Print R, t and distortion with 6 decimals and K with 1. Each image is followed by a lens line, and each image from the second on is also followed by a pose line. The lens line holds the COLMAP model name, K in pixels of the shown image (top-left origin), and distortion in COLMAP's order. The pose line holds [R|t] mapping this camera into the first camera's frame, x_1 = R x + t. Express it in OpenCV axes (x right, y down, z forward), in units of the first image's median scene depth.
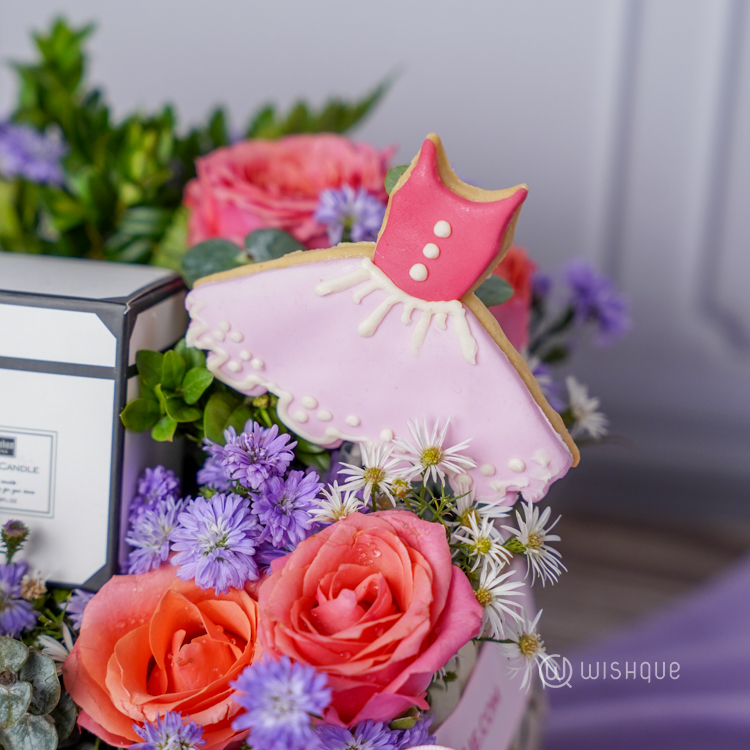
lens RADIAL K [[2032.5, 0, 374.5], [0, 2032.5, 375.7], [0, 0, 1]] dist [-0.038875, 0.363944]
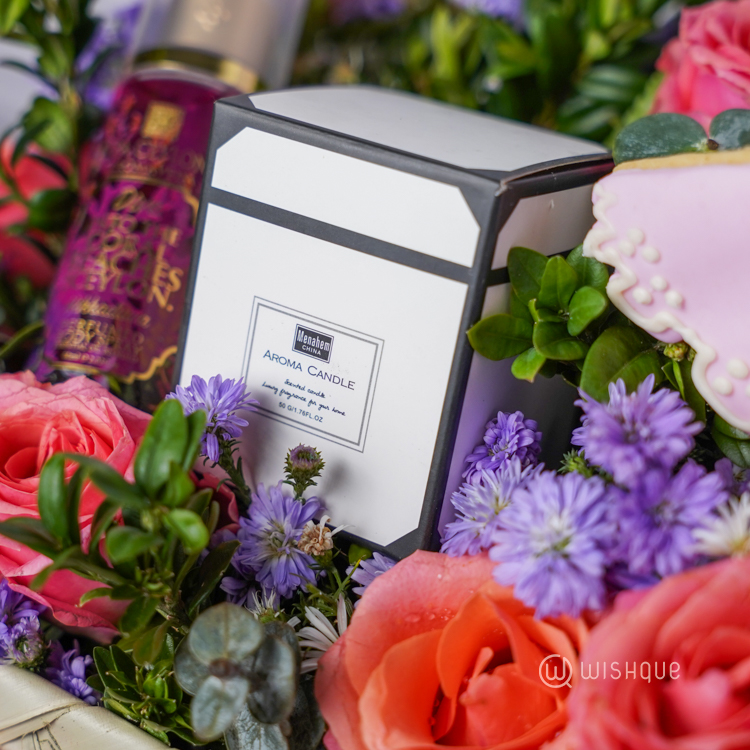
lens RADIAL K [[1602.5, 0, 374.3], [0, 1602.5, 375.1], [0, 0, 1]] dist [0.052592, 0.077132]
pose [[0.924948, 0.199545, -0.323502, 0.030147], [-0.171747, 0.978682, 0.112624, -0.024552], [0.339079, -0.048611, 0.939501, 0.458822]]
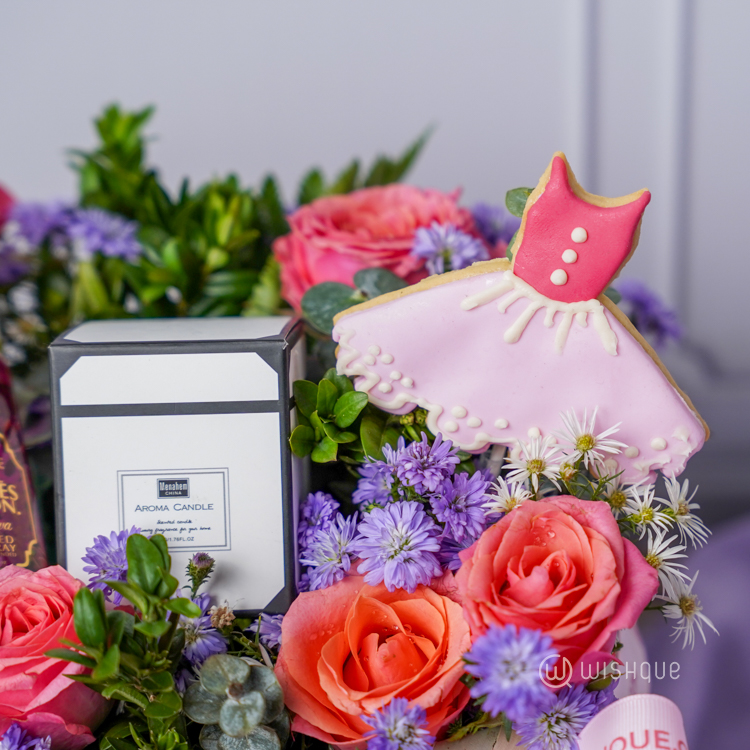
lens RADIAL K [[2203.4, 0, 375.6], [0, 2203.4, 374.7], [0, 0, 1]] dist [-0.012766, -0.091247]
pose [[0.986100, -0.110972, 0.123661, -0.221313], [0.119563, 0.990740, -0.064338, 0.064386], [-0.115376, 0.078229, 0.990237, -0.165324]]
